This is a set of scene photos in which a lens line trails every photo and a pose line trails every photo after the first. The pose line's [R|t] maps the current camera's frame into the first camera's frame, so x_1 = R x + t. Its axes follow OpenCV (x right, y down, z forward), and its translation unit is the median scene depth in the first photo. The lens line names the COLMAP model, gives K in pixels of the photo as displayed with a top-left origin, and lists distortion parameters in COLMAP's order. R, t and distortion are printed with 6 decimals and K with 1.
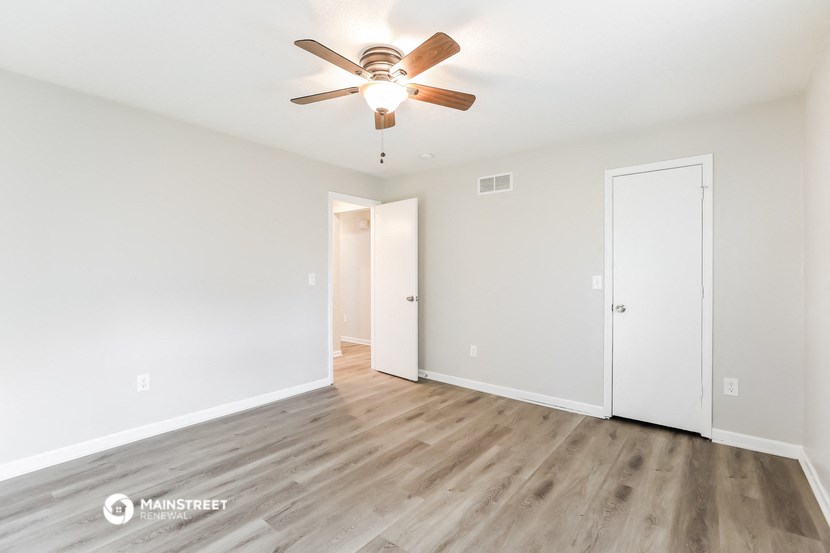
lens RADIAL K [[391.8, 0, 411.3], [0, 391.8, 276.1], [0, 0, 1]] dist [-0.031133, 0.015895]
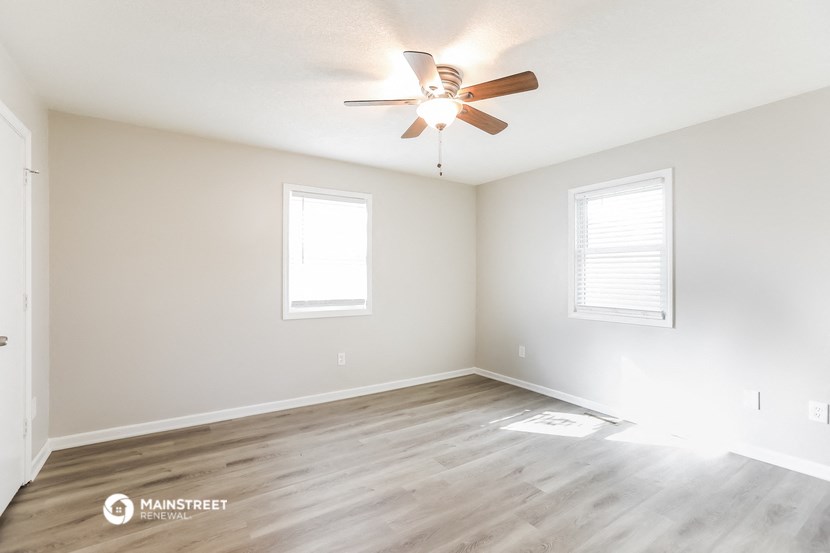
lens RADIAL K [[391.8, 0, 411.3], [0, 391.8, 276.1], [0, 0, 1]] dist [-0.031133, 0.015895]
pose [[-0.956095, -0.005585, 0.293003, -0.298841], [-0.003674, 0.999968, 0.007073, -0.024676], [-0.293033, 0.005686, -0.956085, 1.965376]]
